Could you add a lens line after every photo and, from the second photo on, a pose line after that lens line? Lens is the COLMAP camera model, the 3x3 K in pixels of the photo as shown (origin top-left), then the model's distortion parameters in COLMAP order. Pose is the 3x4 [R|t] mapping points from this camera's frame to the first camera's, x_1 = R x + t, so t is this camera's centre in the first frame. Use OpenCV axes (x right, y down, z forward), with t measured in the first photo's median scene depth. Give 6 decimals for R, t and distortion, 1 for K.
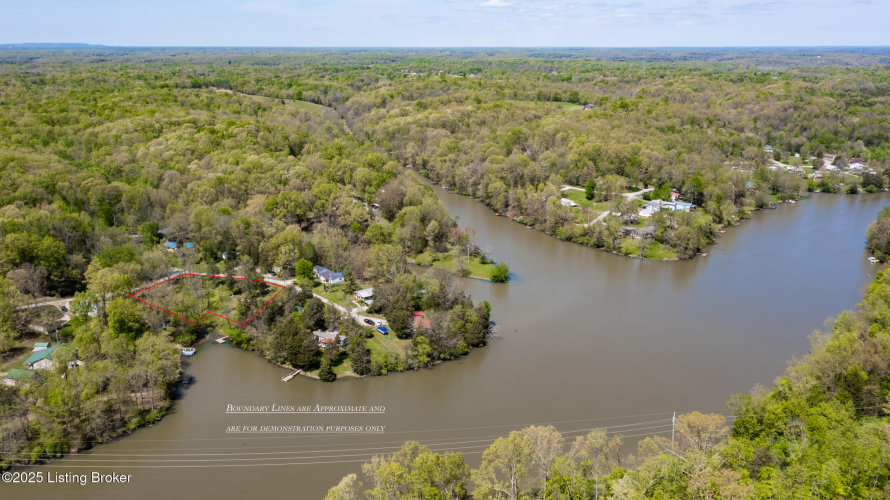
lens RADIAL K [[709.7, 0, 445.0], [0, 709.7, 250.0], [0, 0, 1]] dist [0.004263, 0.001289]
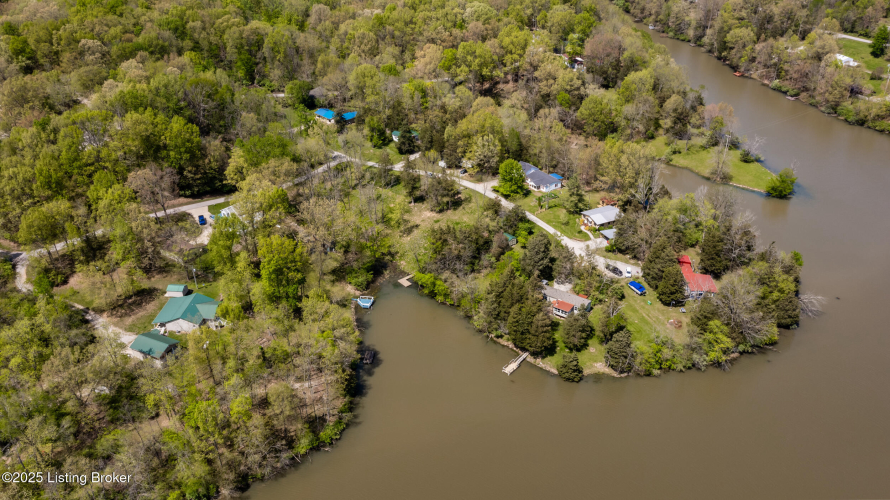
lens RADIAL K [[720.8, 0, 445.0], [0, 720.8, 250.0], [0, 0, 1]] dist [-0.003892, 0.042430]
pose [[0.983759, 0.075687, -0.162757, -0.138451], [-0.033087, 0.967677, 0.250012, -0.077156], [0.176419, -0.240566, 0.954466, 0.273792]]
